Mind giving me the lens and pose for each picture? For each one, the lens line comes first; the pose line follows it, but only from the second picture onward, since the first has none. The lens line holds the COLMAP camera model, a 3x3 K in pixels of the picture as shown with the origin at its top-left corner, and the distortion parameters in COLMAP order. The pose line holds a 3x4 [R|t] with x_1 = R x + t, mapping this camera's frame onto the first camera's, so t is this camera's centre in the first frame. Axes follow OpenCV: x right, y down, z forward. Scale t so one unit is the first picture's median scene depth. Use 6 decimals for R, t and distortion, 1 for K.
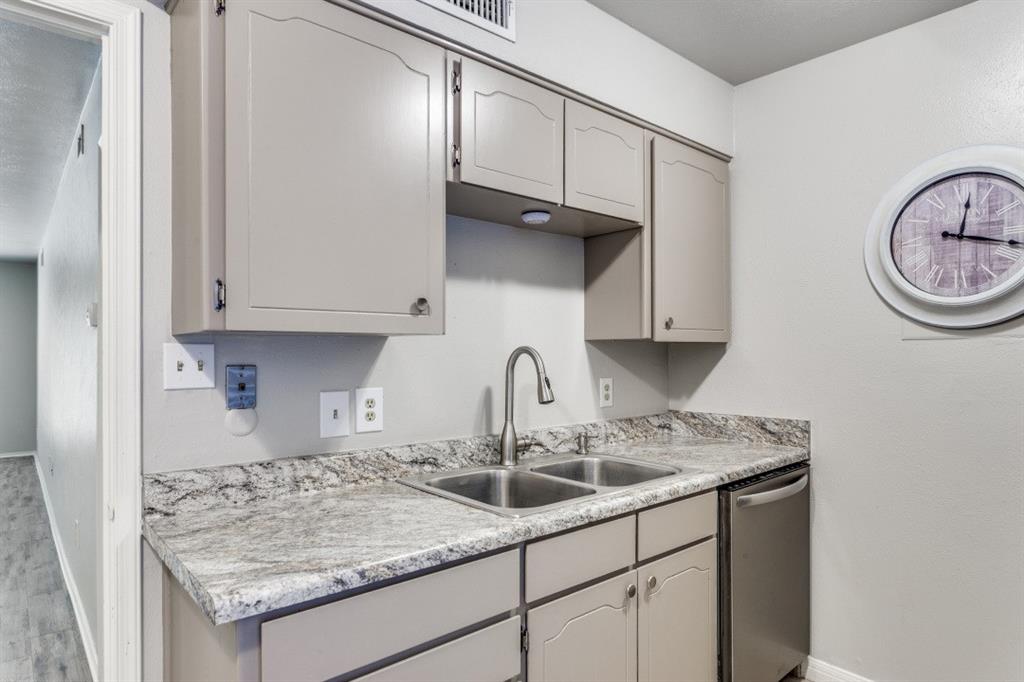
lens RADIAL K [[587.4, 0, 519.6], [0, 587.4, 350.4], [0, 0, 1]] dist [-0.014480, 0.009654]
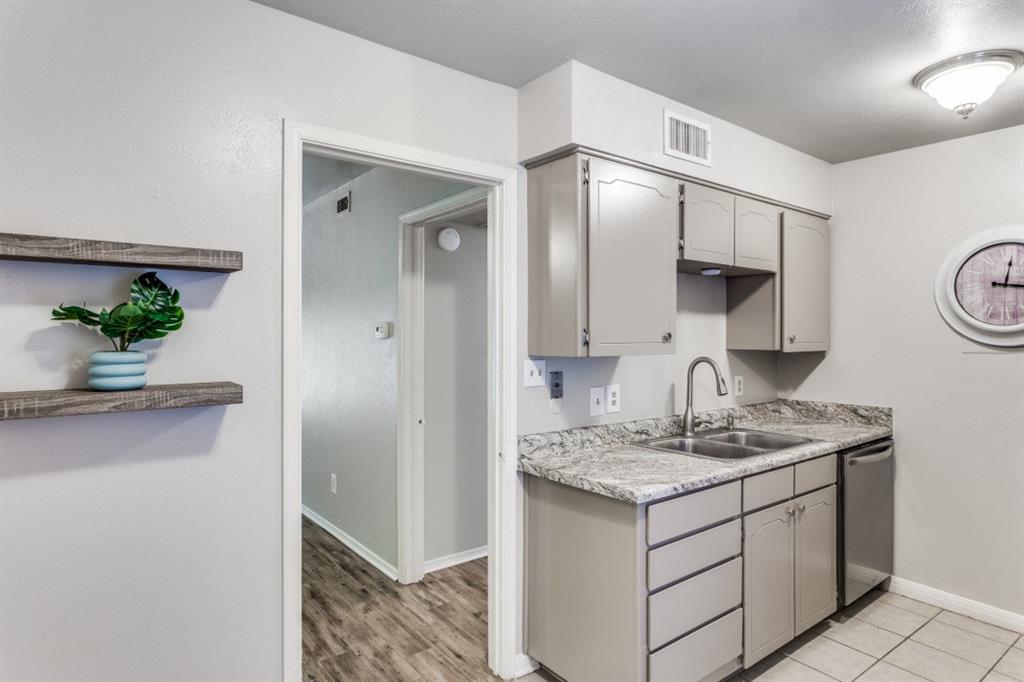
lens RADIAL K [[587.4, 0, 504.3], [0, 587.4, 331.6], [0, 0, 1]] dist [-0.014480, 0.009654]
pose [[0.998222, 0.003210, -0.059521, -0.426822], [-0.003246, 0.999995, -0.000505, -0.072426], [0.059519, 0.000697, 0.998227, -0.556158]]
